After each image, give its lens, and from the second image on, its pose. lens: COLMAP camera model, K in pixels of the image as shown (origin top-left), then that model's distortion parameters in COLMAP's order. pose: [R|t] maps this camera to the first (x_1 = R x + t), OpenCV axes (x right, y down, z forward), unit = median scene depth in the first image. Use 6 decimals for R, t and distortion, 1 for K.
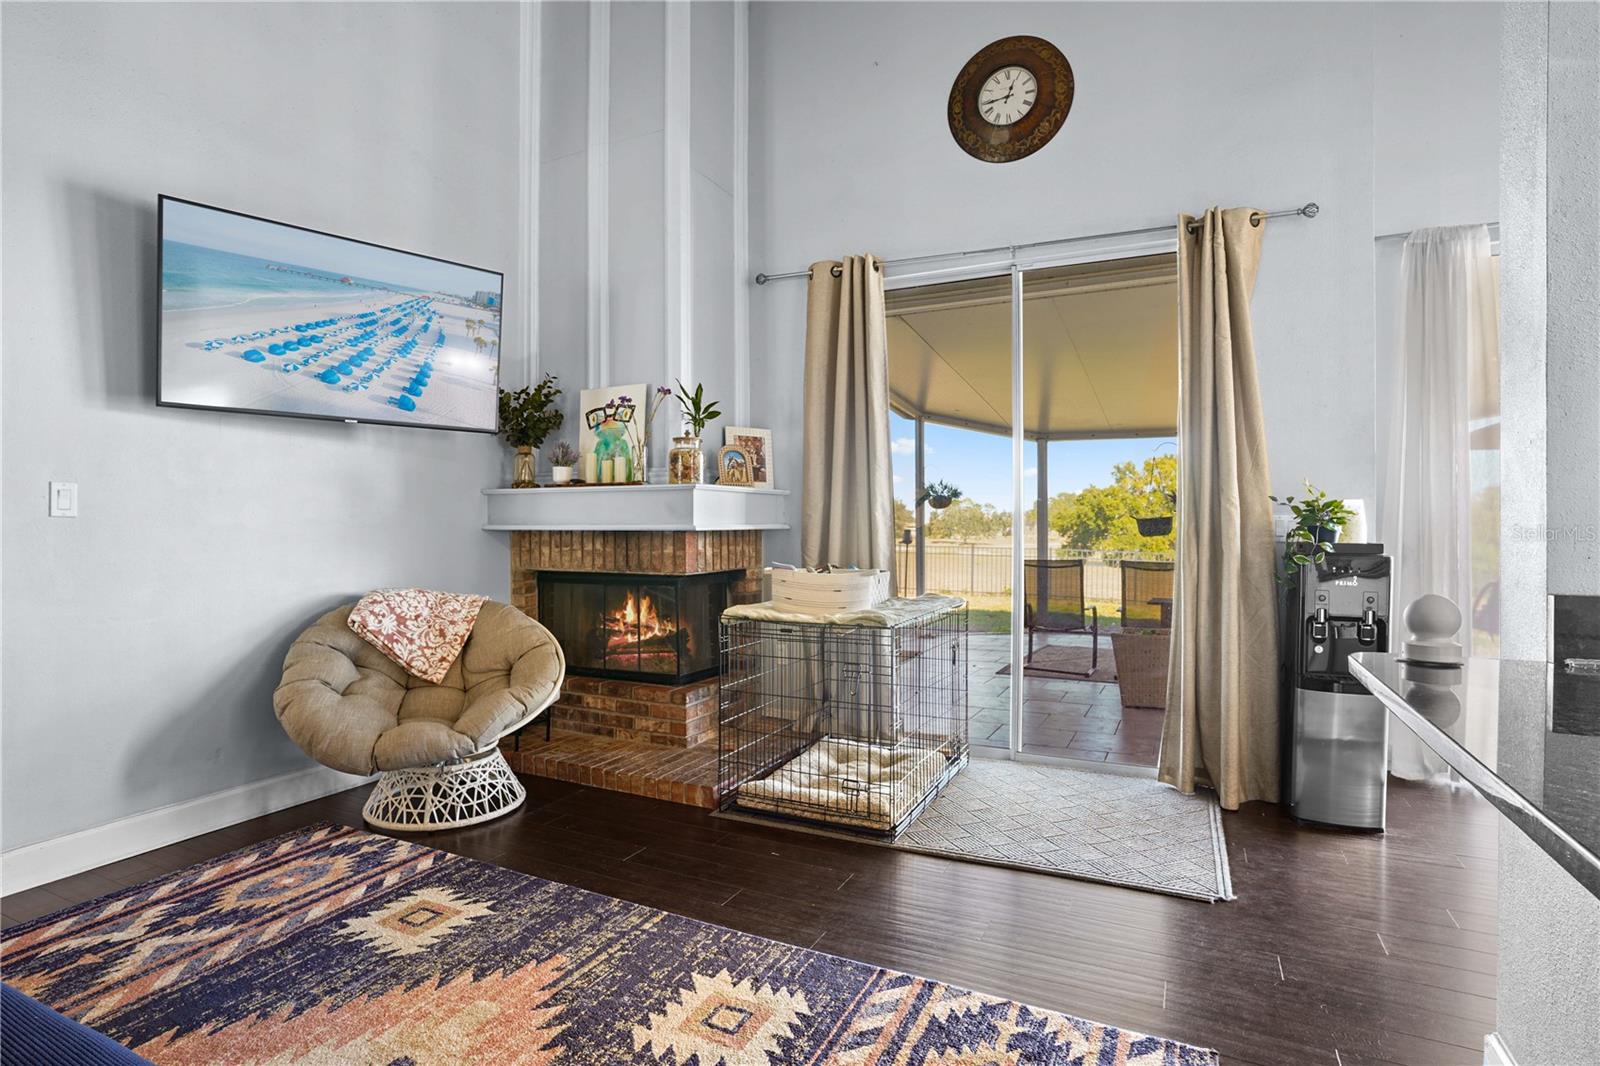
lens RADIAL K [[804.7, 0, 804.0], [0, 804.7, 531.1], [0, 0, 1]] dist [-0.075350, 0.037238]
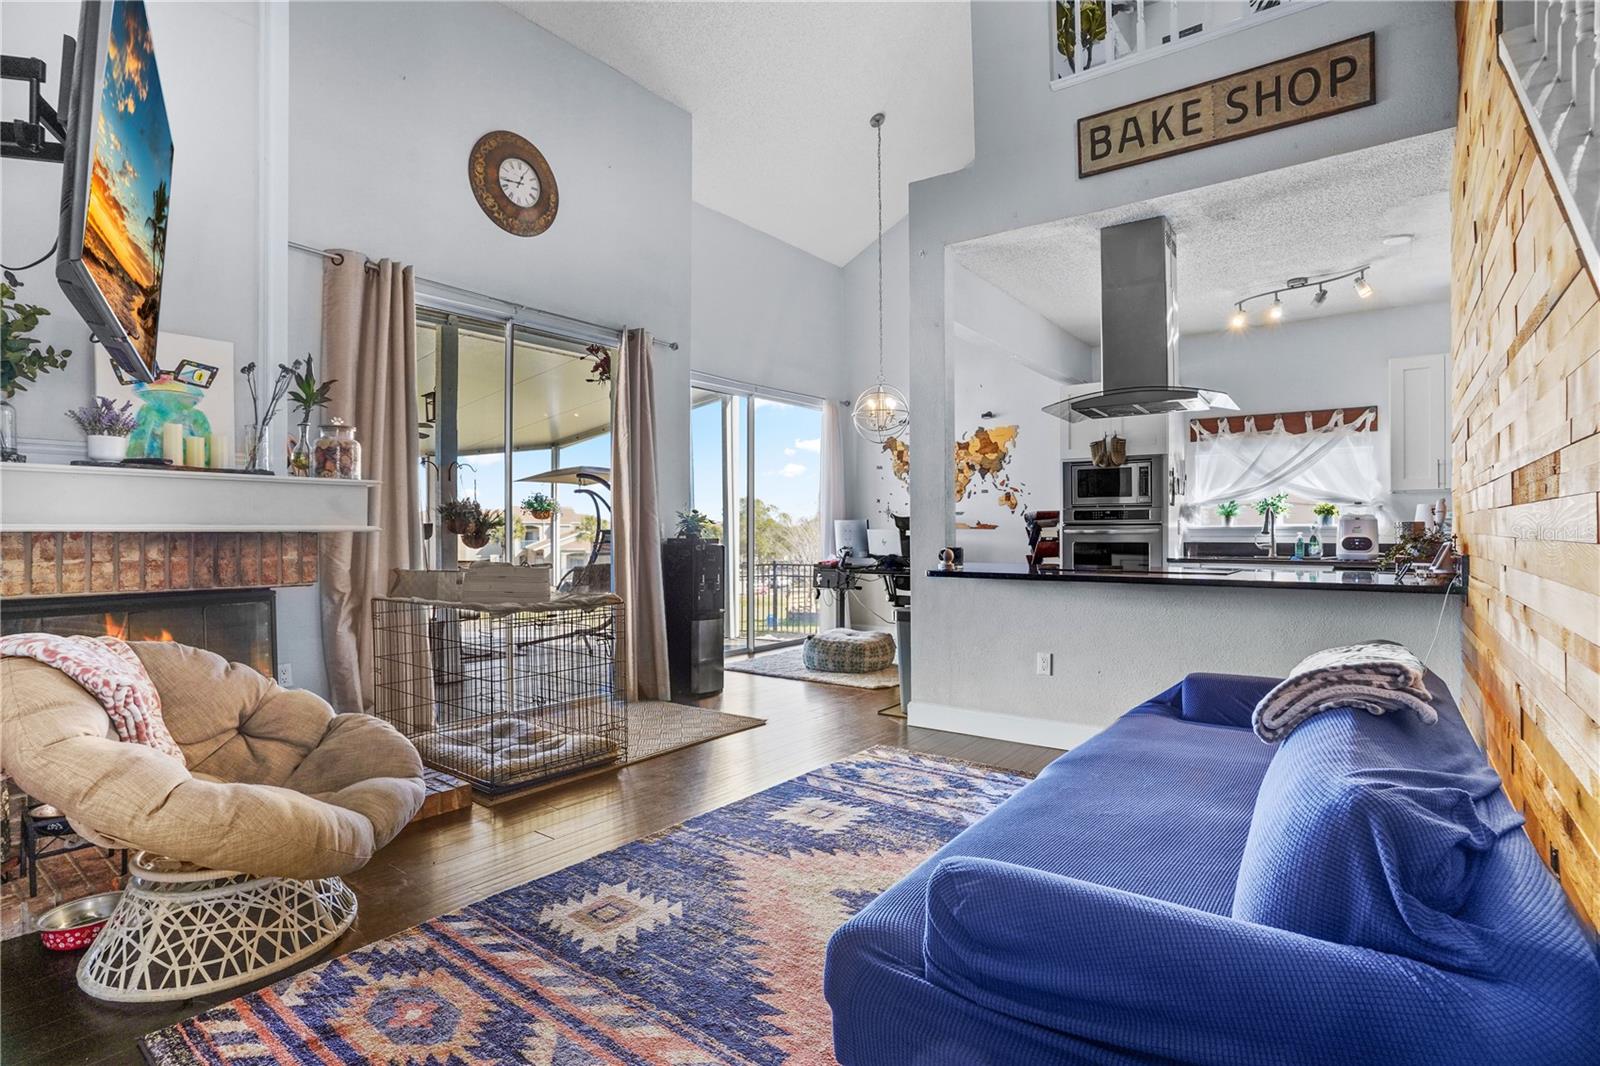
lens RADIAL K [[779.6, 0, 800.0], [0, 779.6, 533.0], [0, 0, 1]] dist [-0.075021, 0.028553]
pose [[0.199843, 0.001418, 0.979827, -0.974487], [0.010447, 0.999939, -0.003578, 0.009766], [-0.979772, 0.010952, 0.199816, 0.389928]]
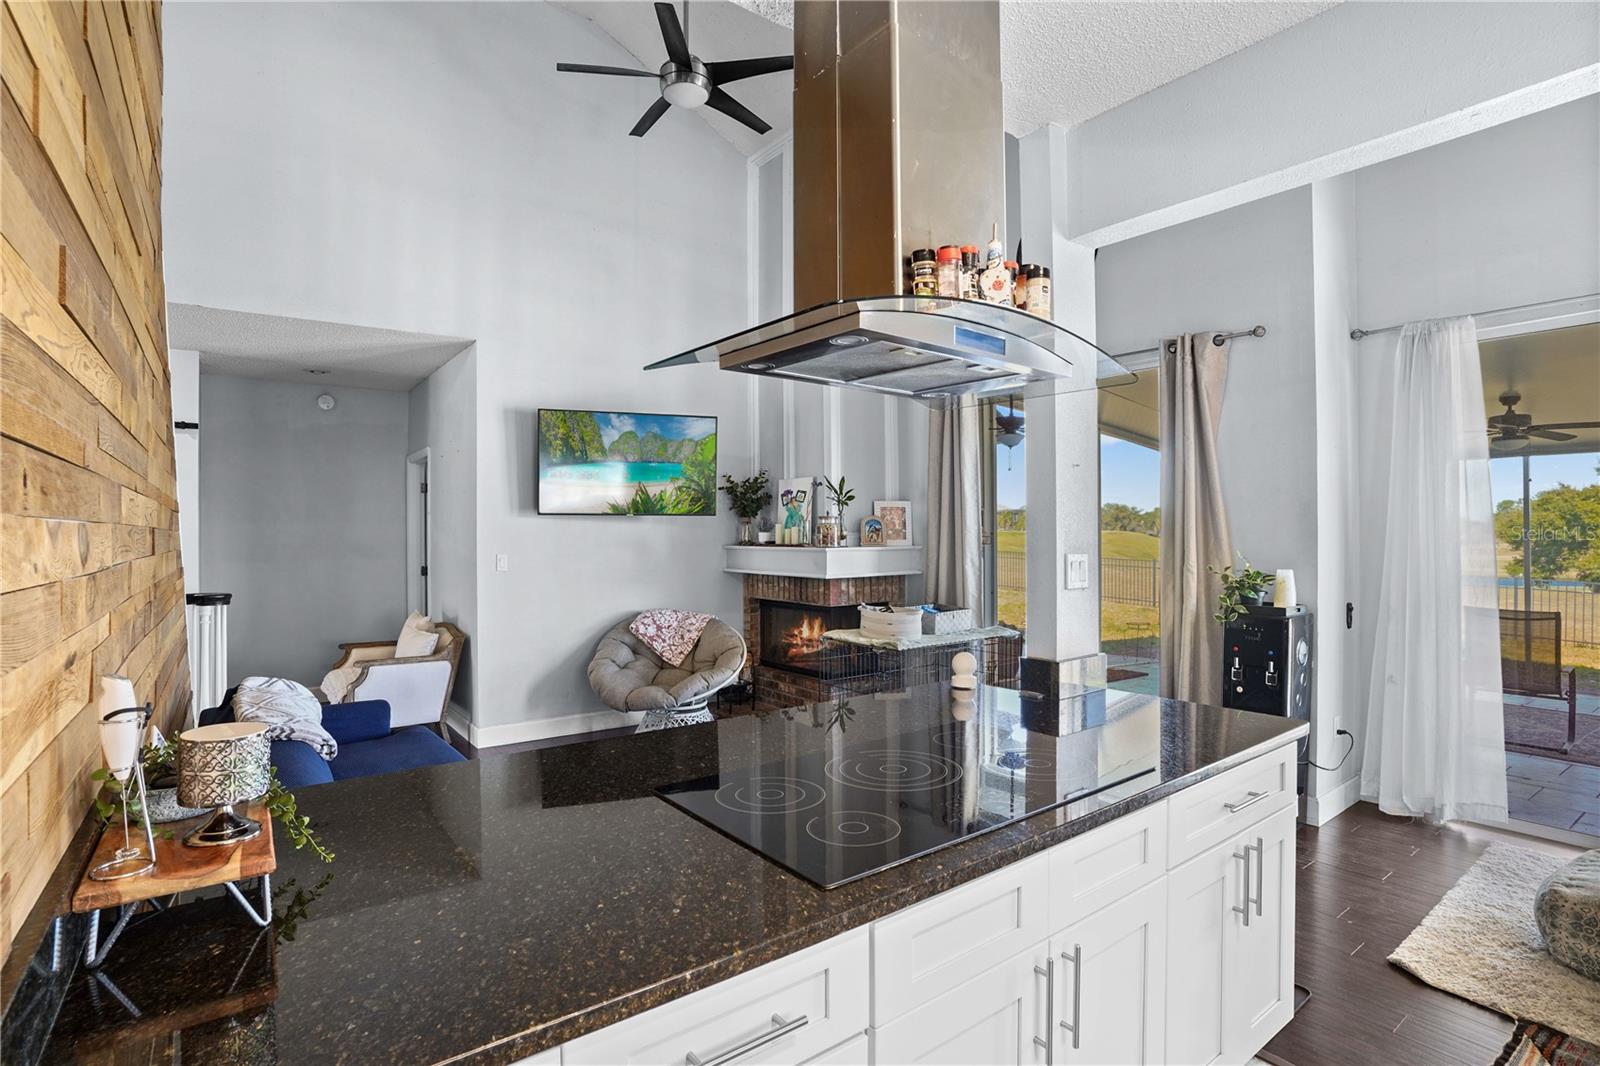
lens RADIAL K [[768.3, 0, 800.0], [0, 768.3, 533.0], [0, 0, 1]] dist [-0.057174, -0.000010]
pose [[0.892171, -0.001525, -0.451695, 0.524121], [-0.003301, 0.999946, -0.009896, -0.079949], [0.451686, 0.010320, 0.892117, -0.354134]]
